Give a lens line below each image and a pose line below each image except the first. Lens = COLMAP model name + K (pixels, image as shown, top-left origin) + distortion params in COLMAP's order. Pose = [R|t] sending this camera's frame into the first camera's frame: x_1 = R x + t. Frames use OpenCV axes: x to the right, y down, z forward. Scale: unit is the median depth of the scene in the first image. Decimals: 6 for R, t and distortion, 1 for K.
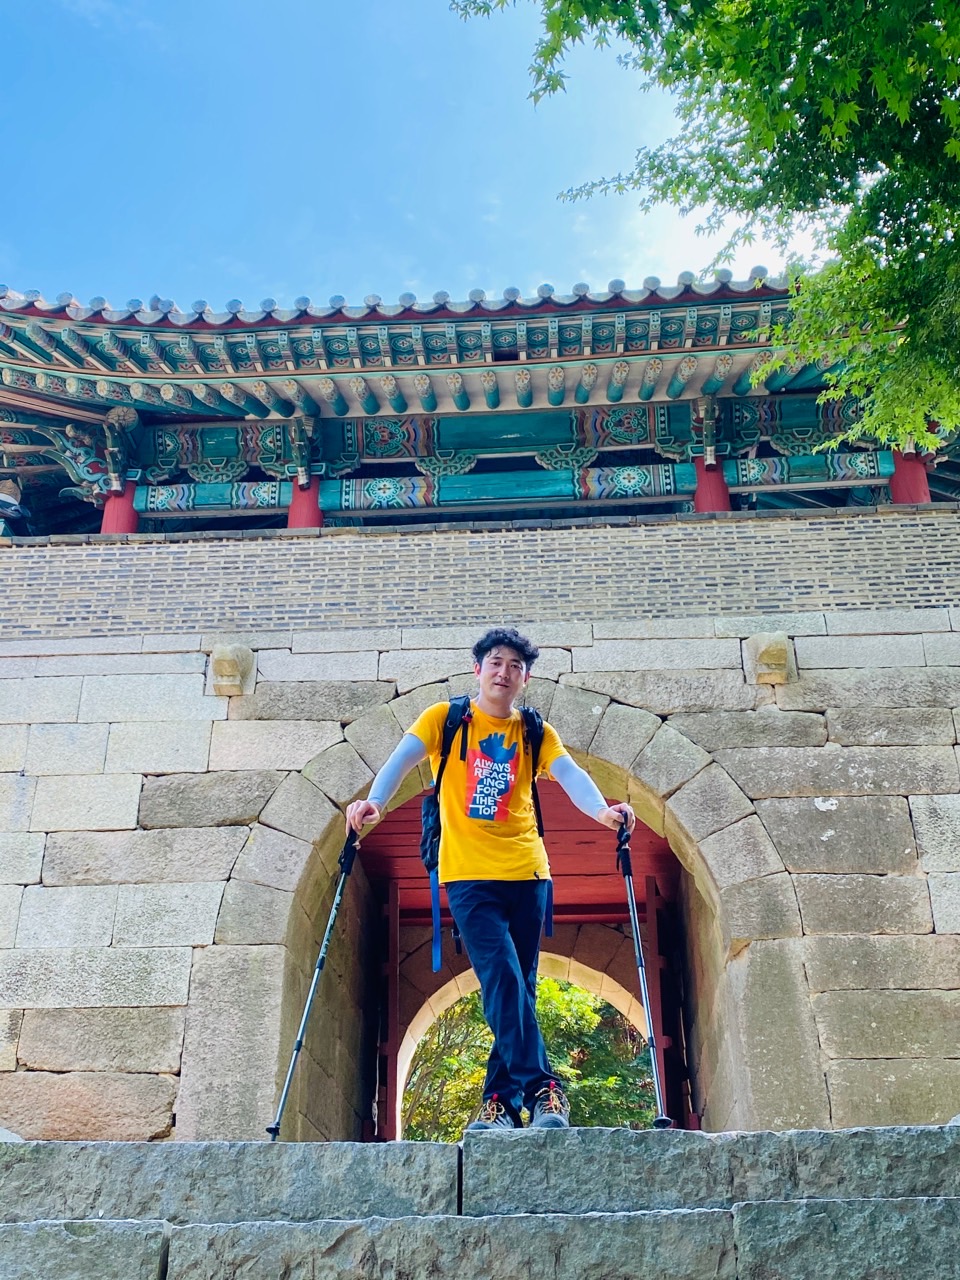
lens RADIAL K [[1422.6, 0, 475.3], [0, 1422.6, 623.5], [0, 0, 1]] dist [0.169200, -0.508360]
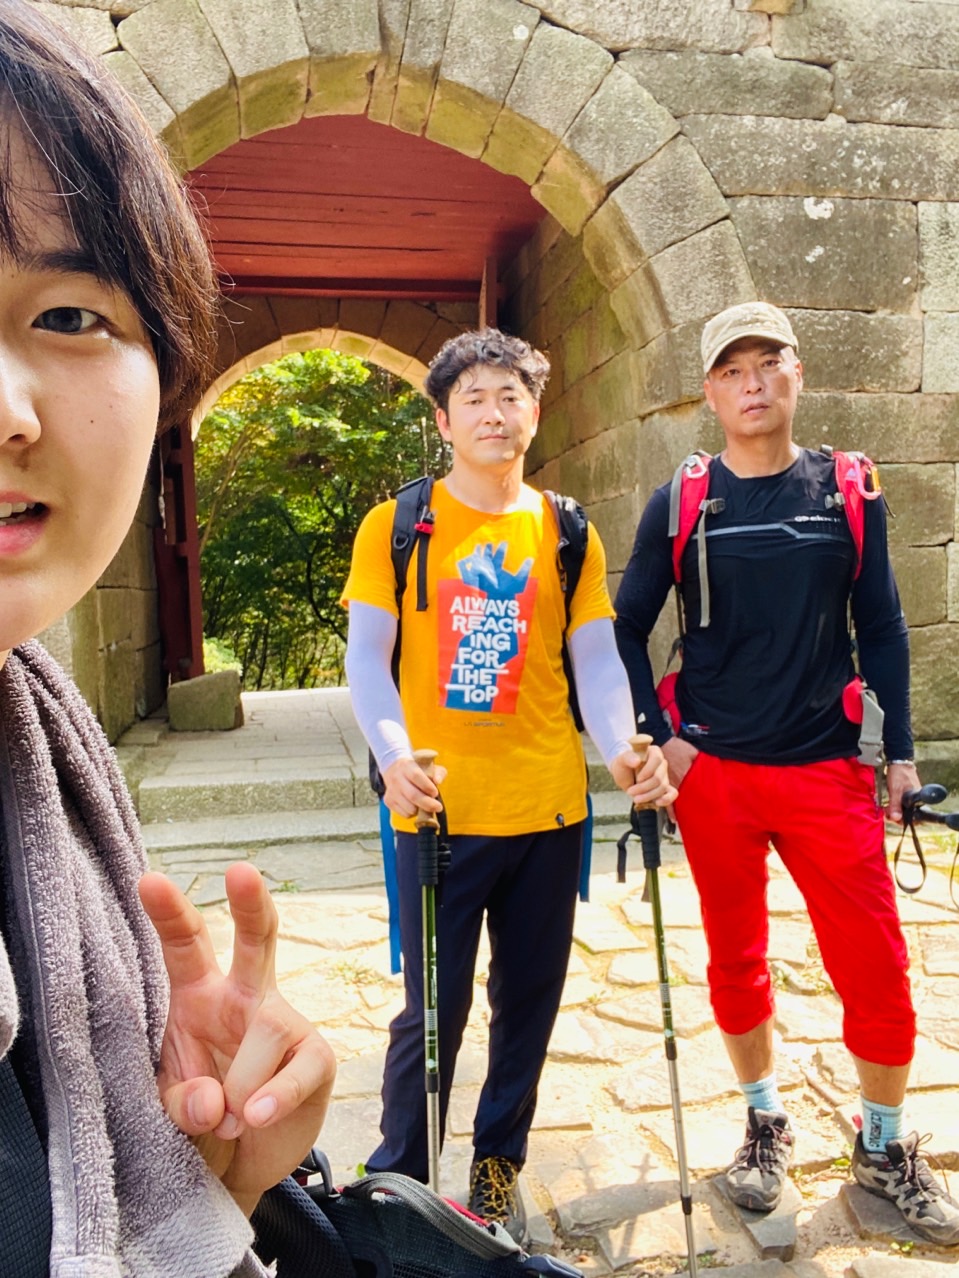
lens RADIAL K [[1127.7, 0, 479.5], [0, 1127.7, 639.0], [0, 0, 1]] dist [0.084178, -0.103047]
pose [[0.968540, -0.032637, 0.246708, -0.073087], [-0.103495, 0.848739, 0.518586, 0.027189], [-0.226316, -0.527804, 0.818660, 0.440154]]
